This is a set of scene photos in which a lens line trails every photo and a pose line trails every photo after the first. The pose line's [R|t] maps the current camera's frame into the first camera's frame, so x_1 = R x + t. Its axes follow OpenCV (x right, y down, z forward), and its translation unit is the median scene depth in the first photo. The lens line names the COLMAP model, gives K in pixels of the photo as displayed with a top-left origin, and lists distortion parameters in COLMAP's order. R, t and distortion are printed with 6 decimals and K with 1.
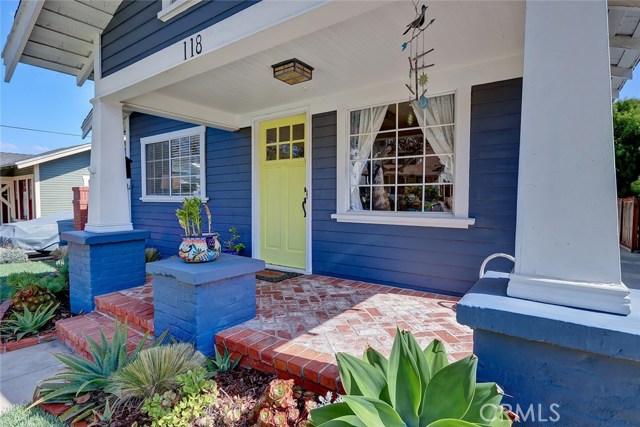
lens RADIAL K [[339.0, 0, 320.0], [0, 339.0, 213.5], [0, 0, 1]] dist [0.000493, 0.000026]
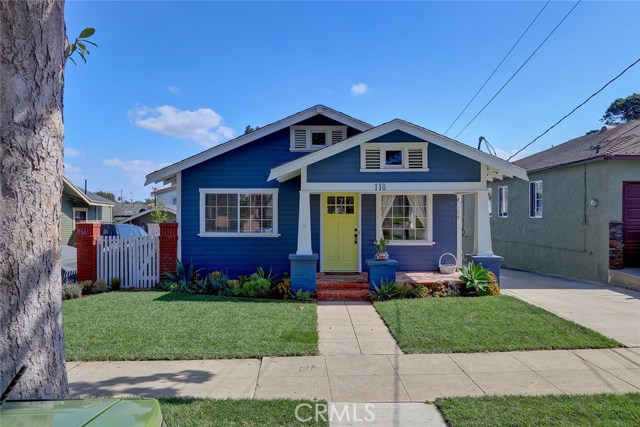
lens RADIAL K [[496.2, 0, 320.0], [0, 496.2, 213.5], [0, 0, 1]] dist [0.001277, 0.001968]
pose [[0.813208, 0.000862, 0.581972, -1.875470], [0.024480, 0.999063, -0.035686, -0.067155], [-0.581458, 0.043266, 0.812425, -1.229408]]
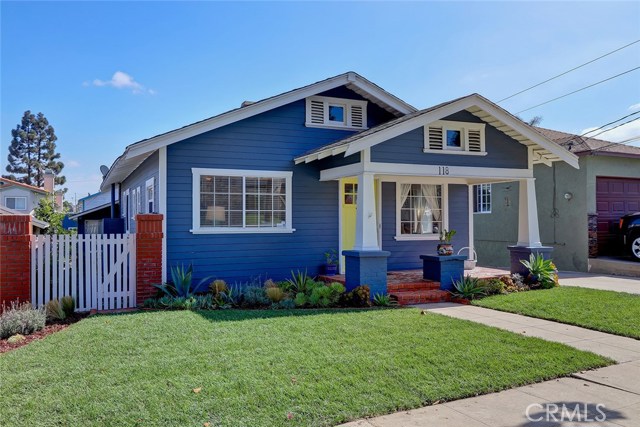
lens RADIAL K [[519.4, 0, 320.0], [0, 519.4, 213.5], [0, 0, 1]] dist [0.001795, -0.000987]
pose [[0.493711, 0.011800, 0.869546, -2.414880], [0.042198, 0.998405, -0.037508, -0.032764], [-0.868602, 0.055211, 0.492425, -0.055180]]
